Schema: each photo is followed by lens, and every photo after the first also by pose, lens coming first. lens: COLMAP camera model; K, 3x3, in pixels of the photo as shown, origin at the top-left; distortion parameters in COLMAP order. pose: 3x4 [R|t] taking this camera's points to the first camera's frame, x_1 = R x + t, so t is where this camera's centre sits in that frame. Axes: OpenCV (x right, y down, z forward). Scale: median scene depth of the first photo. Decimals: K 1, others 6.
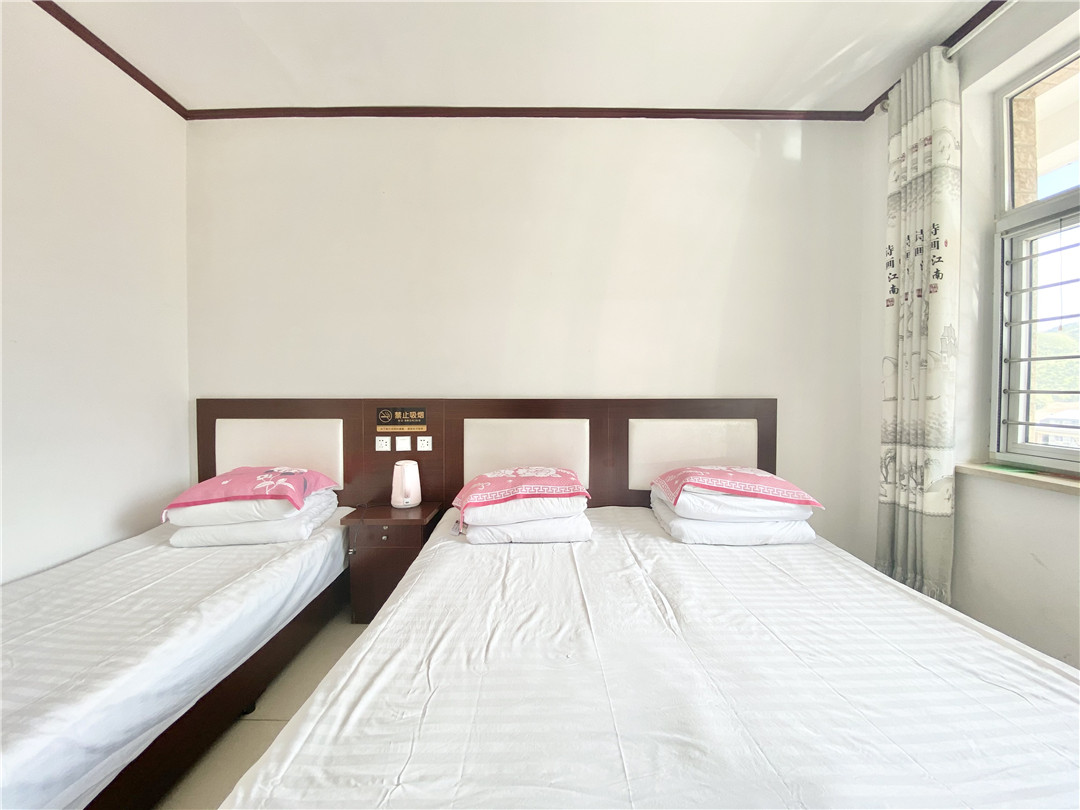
lens RADIAL K [[442.9, 0, 540.0], [0, 442.9, 405.0], [0, 0, 1]] dist [0.033816, -0.028011]
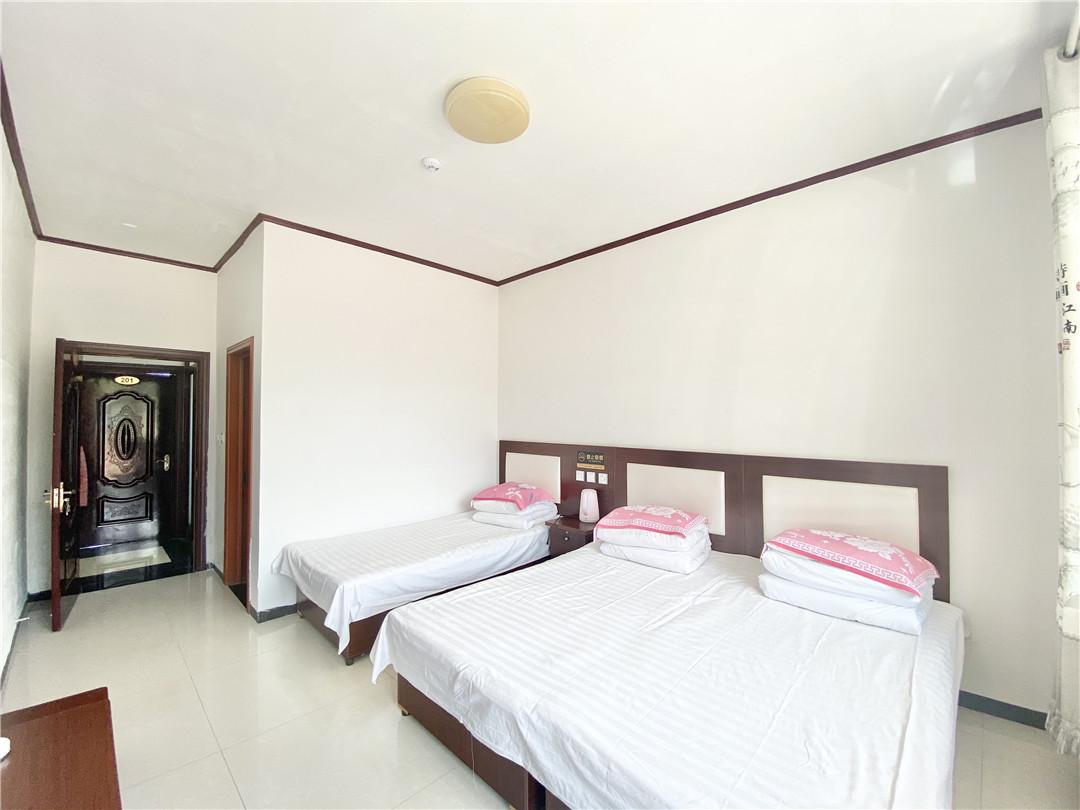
lens RADIAL K [[443.6, 0, 540.0], [0, 443.6, 405.0], [0, 0, 1]] dist [0.014270, -0.019441]
pose [[0.713862, -0.015712, -0.700110, 0.686141], [-0.022175, 0.998740, -0.045025, -0.091296], [0.699935, 0.047666, 0.712614, -0.167530]]
